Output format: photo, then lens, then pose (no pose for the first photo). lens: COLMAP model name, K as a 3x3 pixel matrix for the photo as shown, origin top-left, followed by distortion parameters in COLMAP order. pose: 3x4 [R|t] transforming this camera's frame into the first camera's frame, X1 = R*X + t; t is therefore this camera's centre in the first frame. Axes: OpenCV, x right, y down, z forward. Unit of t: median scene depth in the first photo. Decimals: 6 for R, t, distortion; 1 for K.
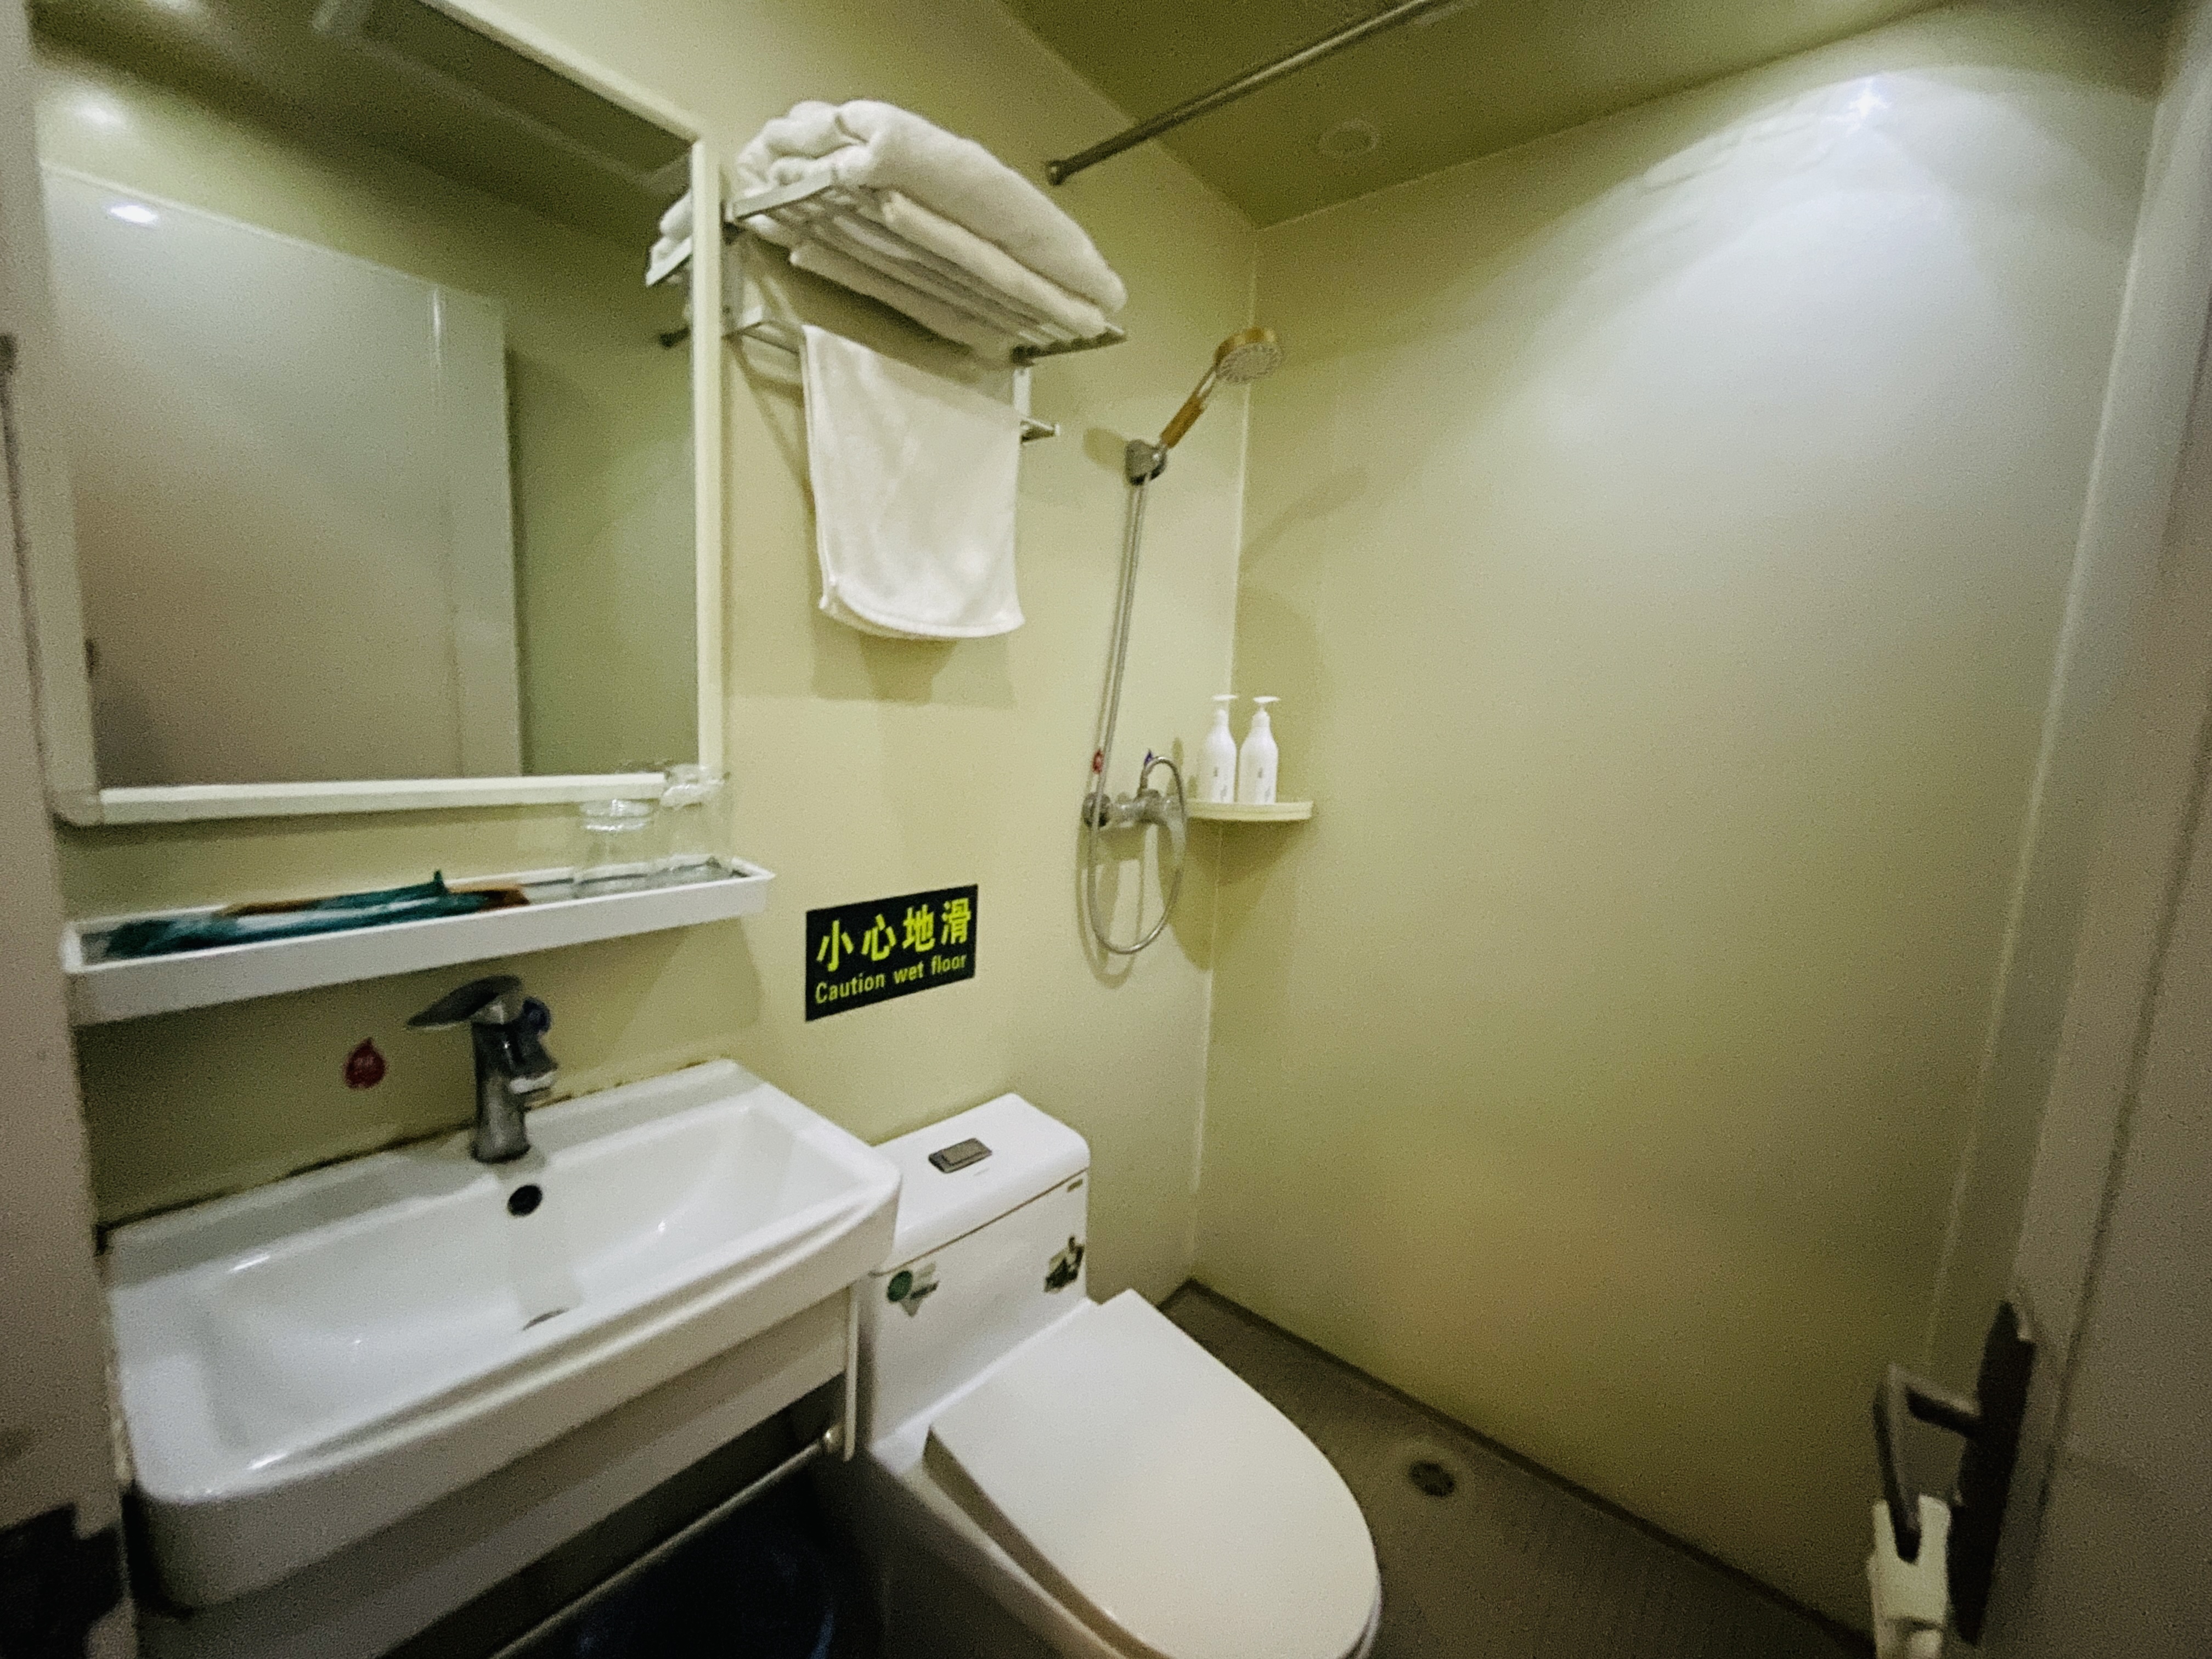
lens RADIAL K [[891.7, 0, 1104.5], [0, 891.7, 825.1], [0, 0, 1]] dist [-0.000936, -0.000501]
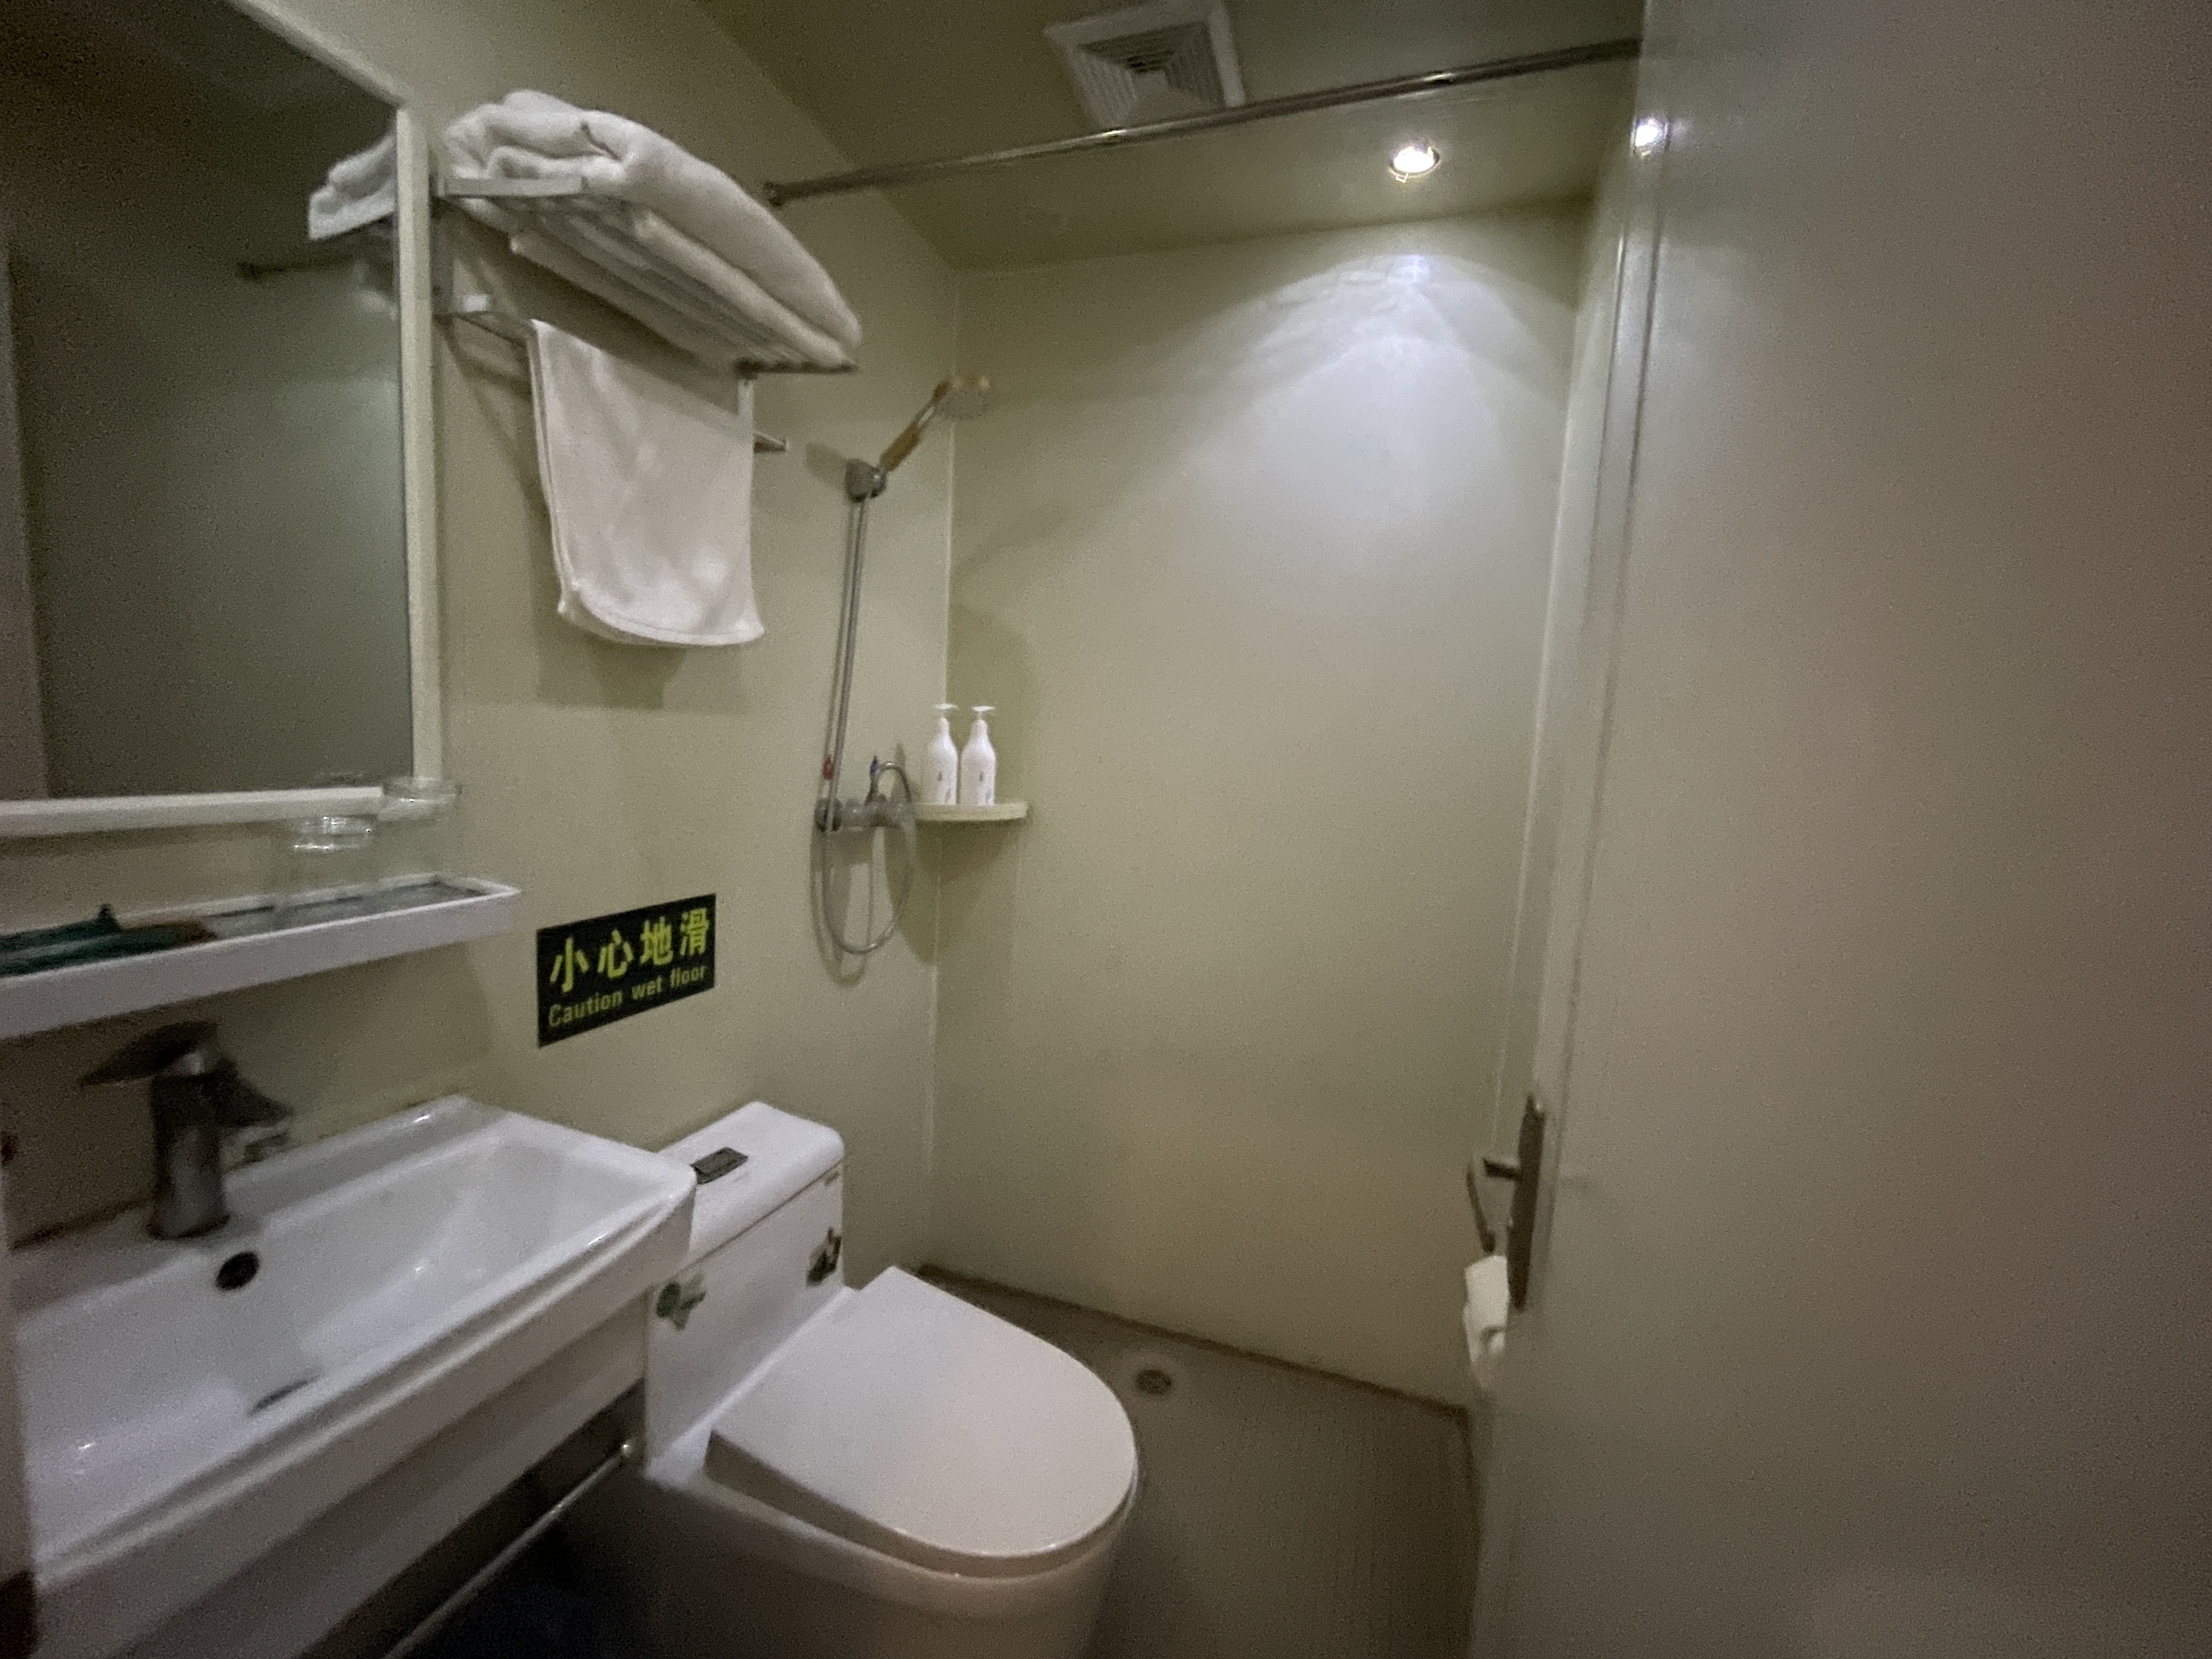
lens RADIAL K [[888.3, 0, 1105.0], [0, 888.3, 826.1], [0, 0, 1]] dist [-0.001801, 0.000064]
pose [[0.934822, -0.038211, 0.353054, -0.100896], [0.040146, 0.999192, 0.001844, 0.008863], [-0.352839, 0.012450, 0.935601, -0.094383]]
